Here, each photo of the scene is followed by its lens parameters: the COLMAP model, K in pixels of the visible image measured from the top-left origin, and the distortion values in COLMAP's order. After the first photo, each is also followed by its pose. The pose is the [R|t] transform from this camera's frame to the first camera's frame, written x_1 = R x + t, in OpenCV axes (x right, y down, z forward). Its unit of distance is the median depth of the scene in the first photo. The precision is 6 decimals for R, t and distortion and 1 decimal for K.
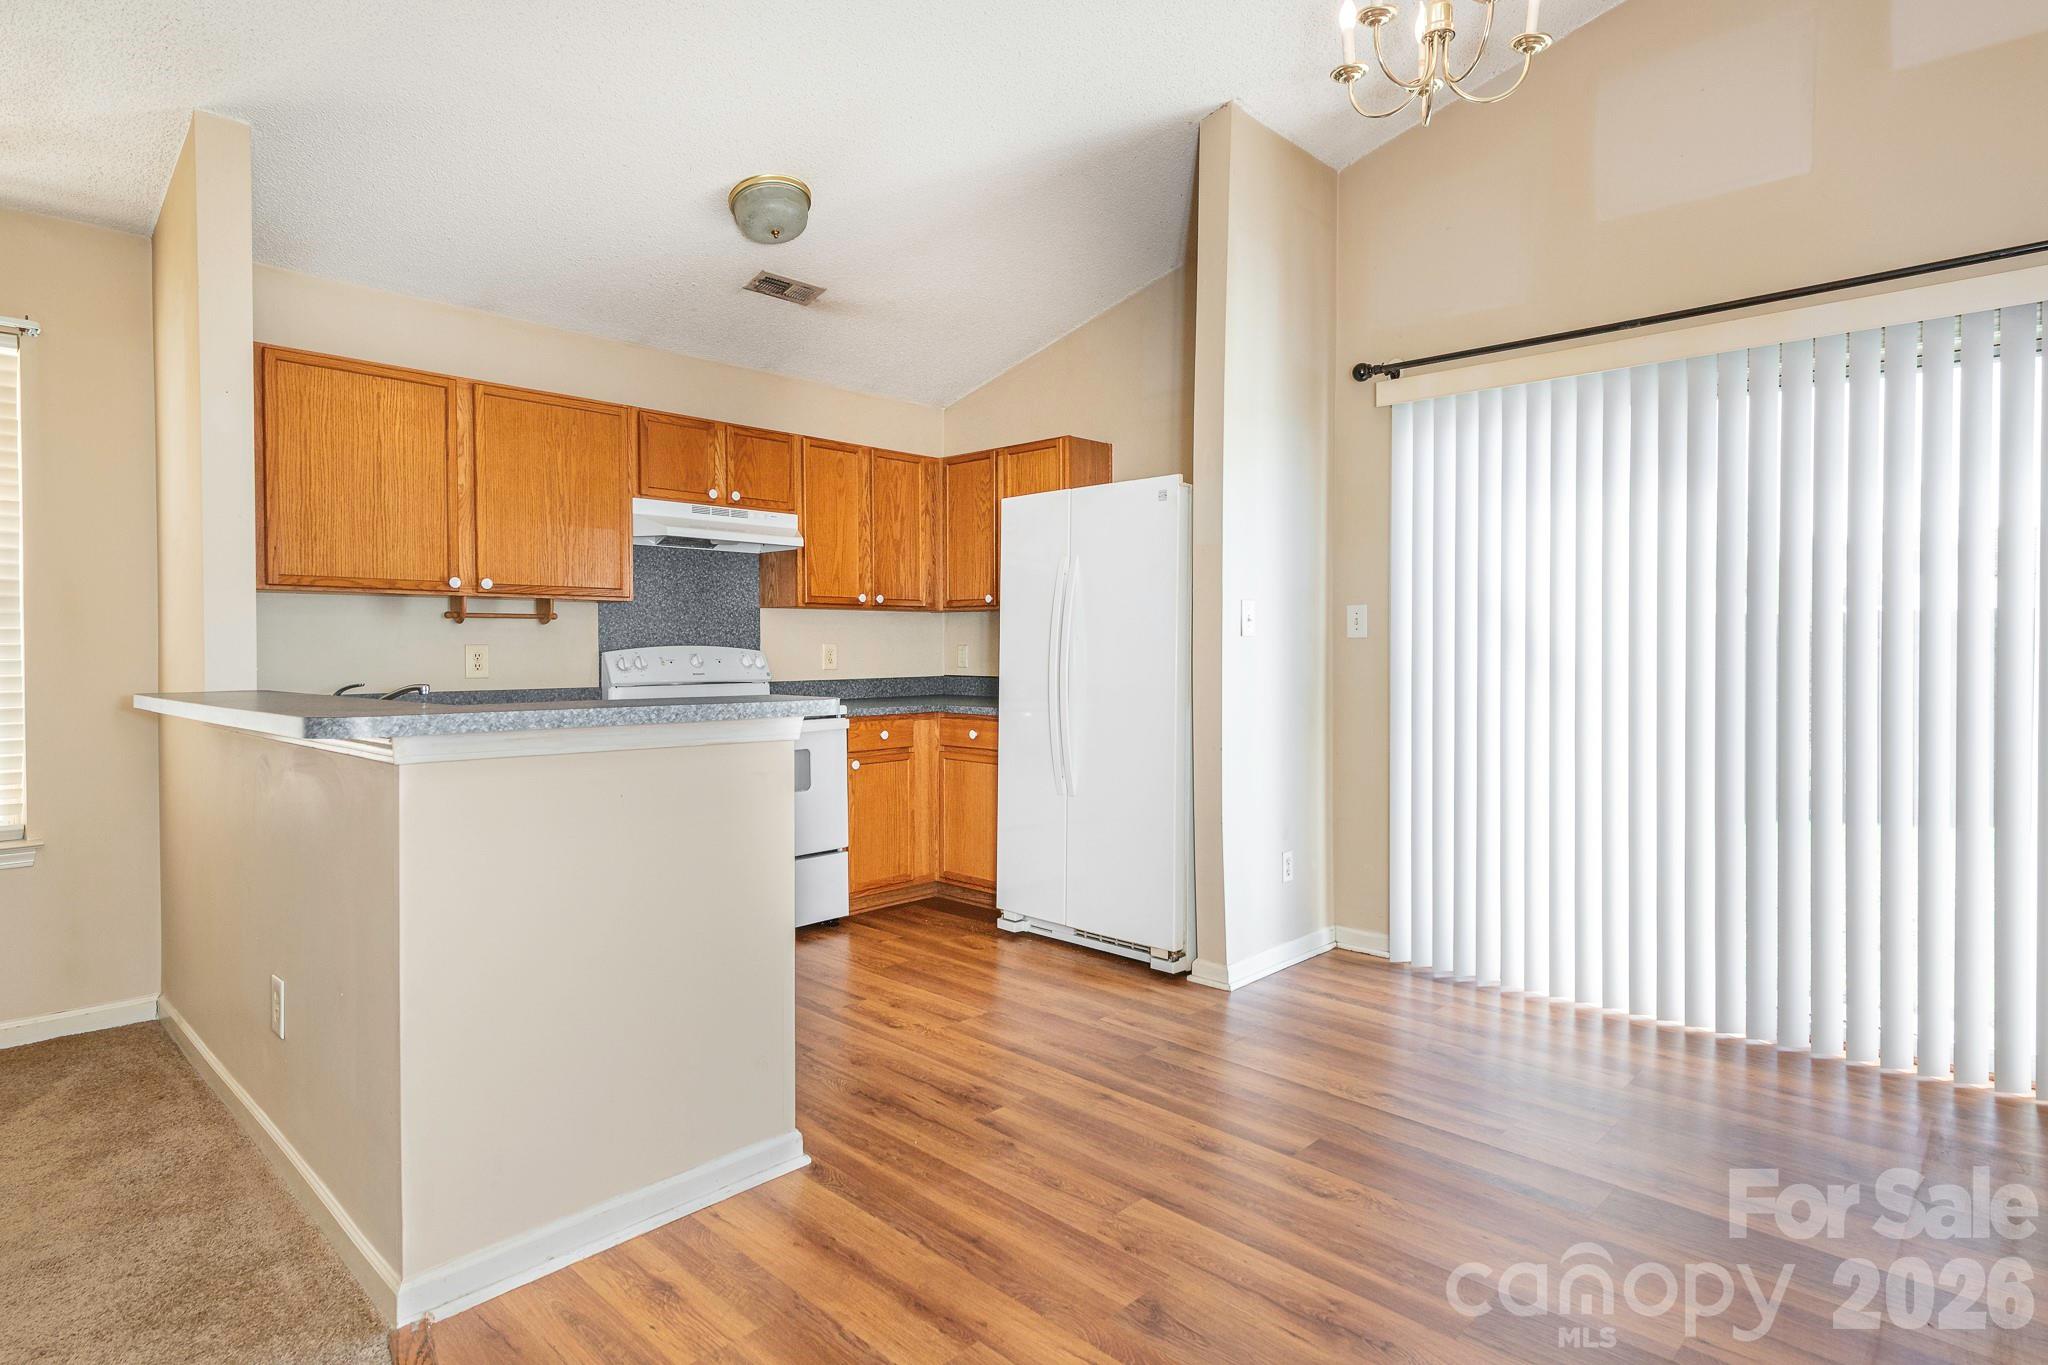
lens RADIAL K [[1089.7, 0, 1024.7], [0, 1089.7, 672.7], [0, 0, 1]] dist [0.018034, -0.004265]
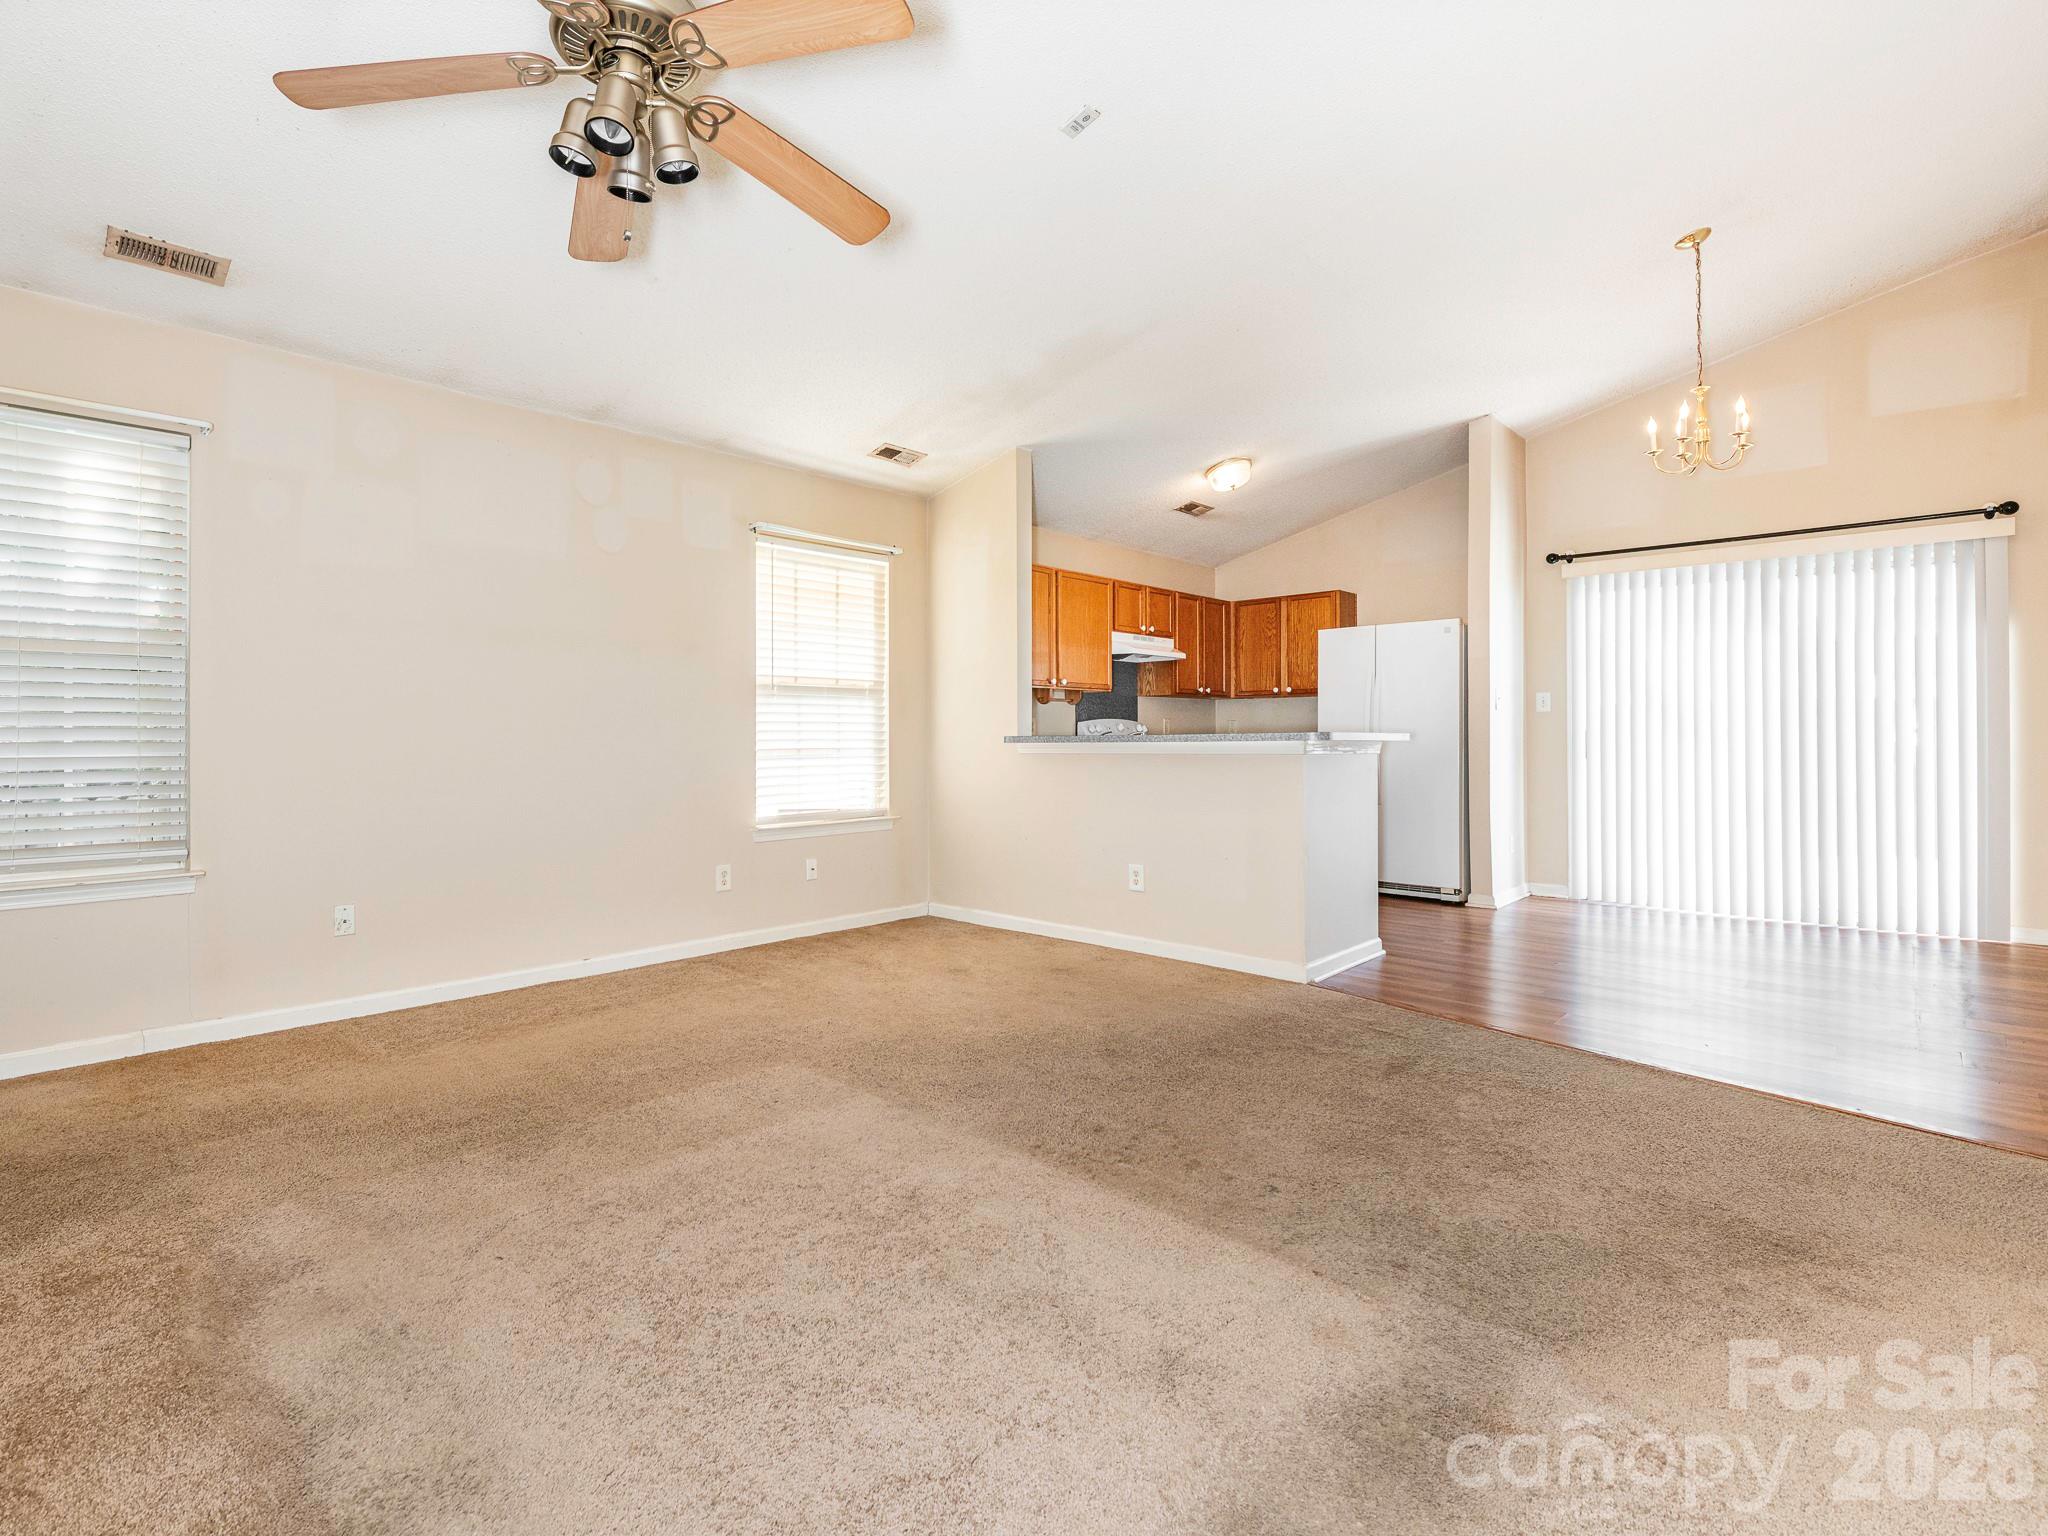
lens RADIAL K [[903.3, 0, 1025.6], [0, 903.3, 749.4], [0, 0, 1]] dist [0.002967, -0.000345]
pose [[0.999687, -0.000305, -0.025033, -0.523747], [0.000249, 0.999997, -0.002238, 0.031987], [0.025034, 0.002231, 0.999684, -0.483363]]
